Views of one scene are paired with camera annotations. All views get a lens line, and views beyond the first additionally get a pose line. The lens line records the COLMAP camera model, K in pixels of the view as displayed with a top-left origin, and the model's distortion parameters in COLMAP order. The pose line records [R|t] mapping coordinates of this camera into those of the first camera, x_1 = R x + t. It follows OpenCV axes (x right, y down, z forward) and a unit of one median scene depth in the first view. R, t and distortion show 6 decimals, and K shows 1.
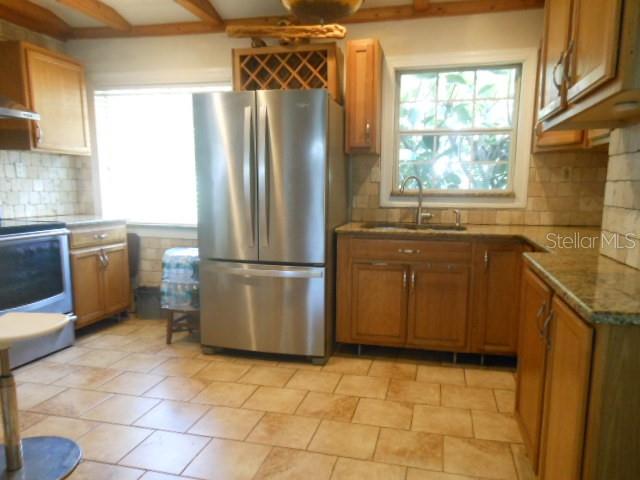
lens RADIAL K [[474.0, 0, 322.4], [0, 474.0, 267.9], [0, 0, 1]] dist [0.031231, -0.006121]
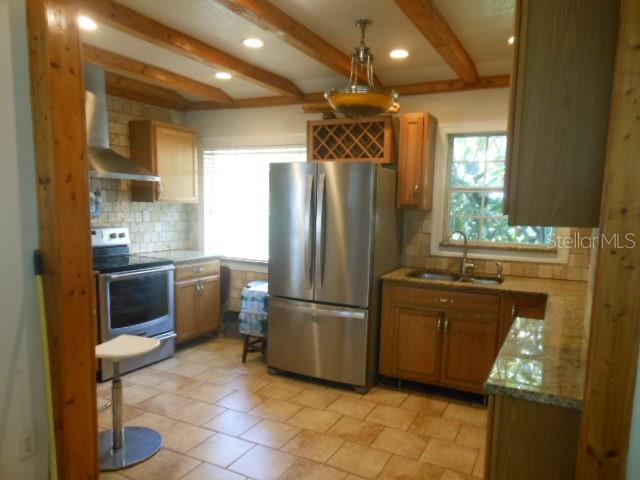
lens RADIAL K [[474.0, 0, 322.4], [0, 474.0, 267.9], [0, 0, 1]] dist [0.031231, -0.006121]
pose [[0.973288, 0.045420, -0.225050, 0.139540], [-0.052910, 0.998224, -0.027357, -0.060219], [0.223407, 0.038534, 0.973963, -0.149191]]
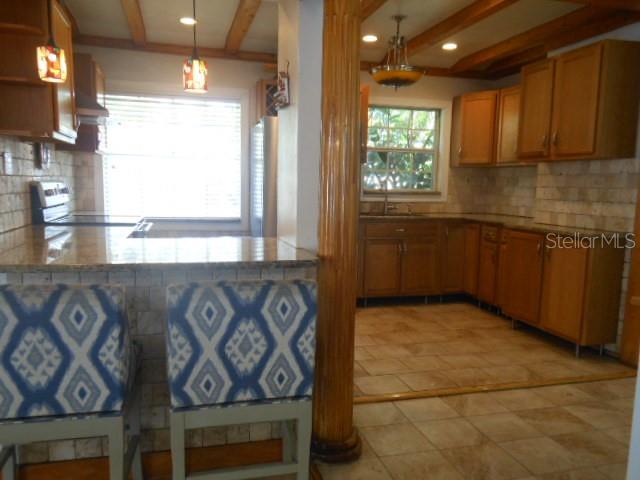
lens RADIAL K [[536.0, 0, 319.8], [0, 536.0, 263.8], [0, 0, 1]] dist [0.051829, 0.000792]
pose [[0.877091, -0.059376, 0.476641, -0.791538], [0.069654, 0.997564, -0.003905, 0.054596], [-0.475248, 0.036625, 0.879089, -0.339789]]
